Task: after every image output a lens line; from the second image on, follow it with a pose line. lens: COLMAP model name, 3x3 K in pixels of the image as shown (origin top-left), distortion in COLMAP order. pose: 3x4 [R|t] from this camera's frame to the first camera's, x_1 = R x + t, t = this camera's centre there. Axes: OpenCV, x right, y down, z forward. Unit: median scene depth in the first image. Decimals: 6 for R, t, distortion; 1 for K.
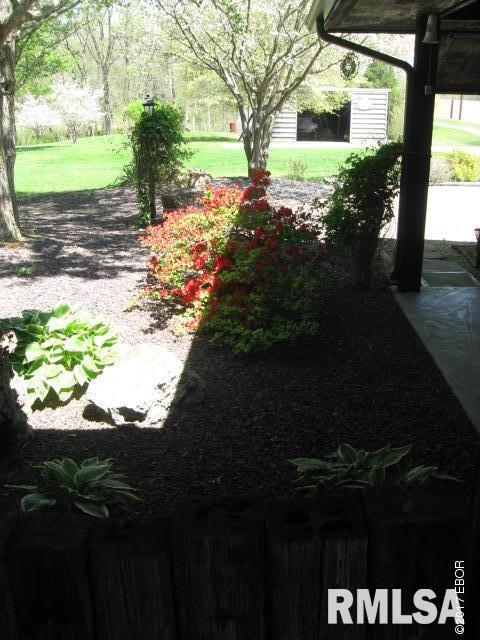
lens RADIAL K [[654.1, 0, 240.0], [0, 654.1, 320.0], [0, 0, 1]] dist [-0.114509, 0.027844]
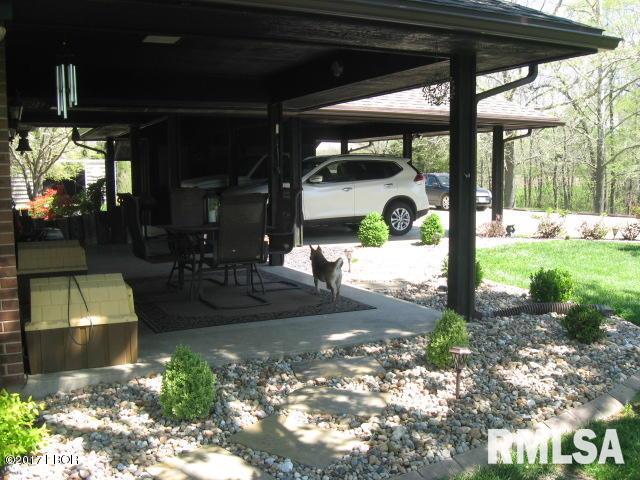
lens RADIAL K [[654.1, 0, 320.0], [0, 654.1, 240.0], [0, 0, 1]] dist [-0.114509, 0.027844]
pose [[0.871814, -0.069098, 0.484939, -0.158129], [0.173269, 0.969497, -0.173359, 0.310197], [-0.458168, 0.235161, 0.857194, -0.875557]]
